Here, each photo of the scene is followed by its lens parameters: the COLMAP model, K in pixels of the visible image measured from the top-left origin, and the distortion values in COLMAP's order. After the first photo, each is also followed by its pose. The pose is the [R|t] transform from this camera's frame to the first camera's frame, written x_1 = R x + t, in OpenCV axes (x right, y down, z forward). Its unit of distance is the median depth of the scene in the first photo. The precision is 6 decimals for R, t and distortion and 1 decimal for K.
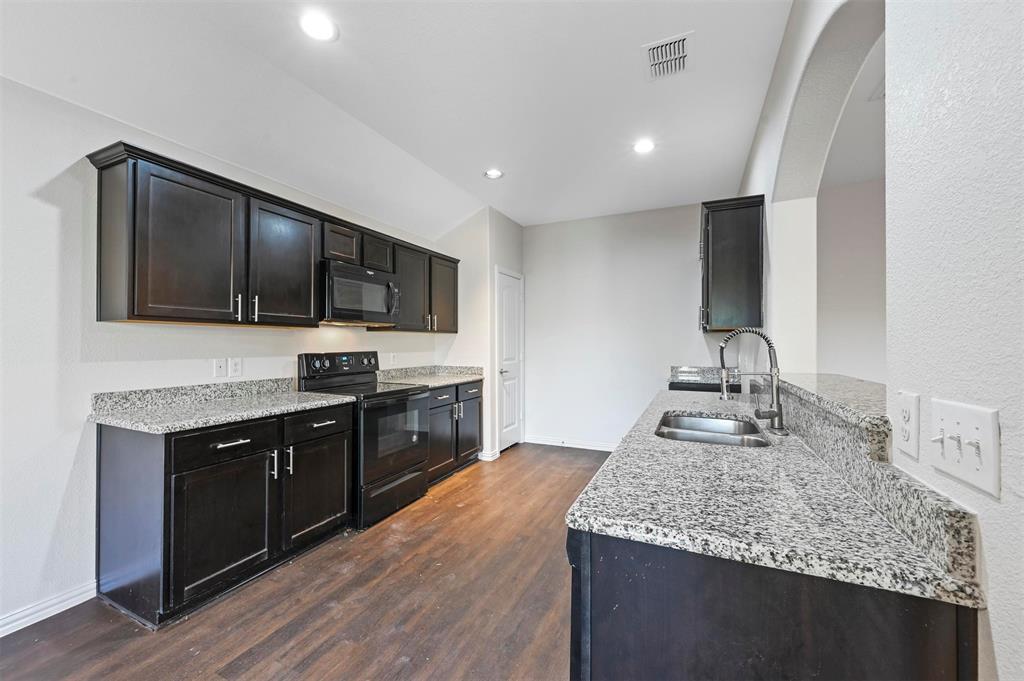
lens RADIAL K [[405.6, 0, 508.8], [0, 405.6, 341.0], [0, 0, 1]] dist [0.001215, 0.000377]
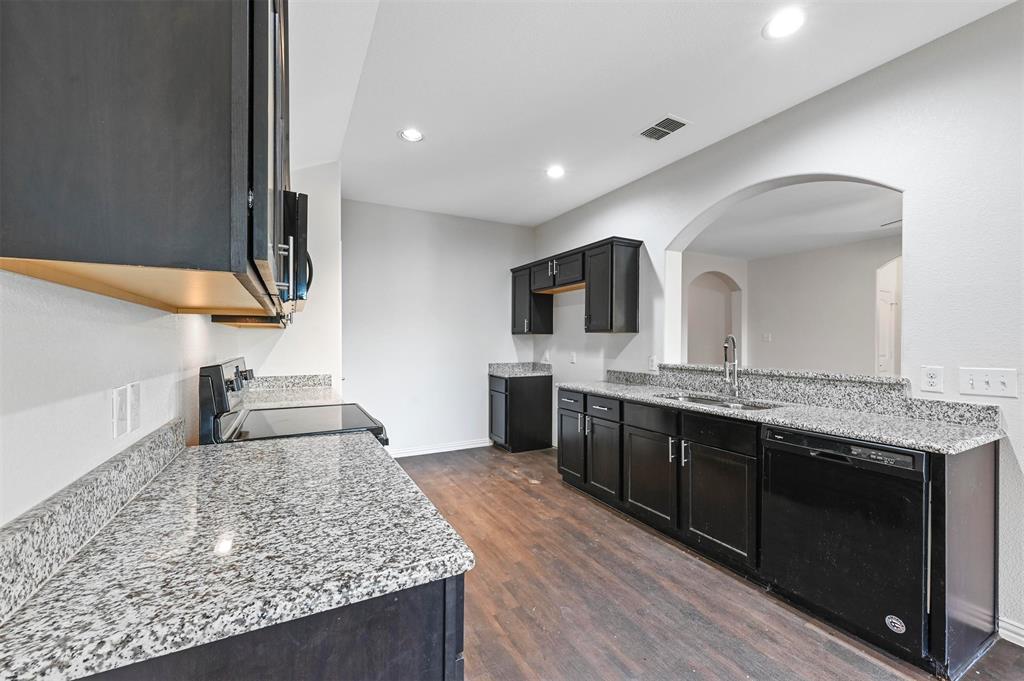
lens RADIAL K [[405.6, 0, 508.8], [0, 405.6, 341.0], [0, 0, 1]] dist [0.001215, 0.000377]
pose [[0.604862, 0.004535, 0.796318, -0.710043], [-0.008585, 0.999963, 0.000827, -0.001864], [-0.796284, -0.007337, 0.604878, 0.439202]]
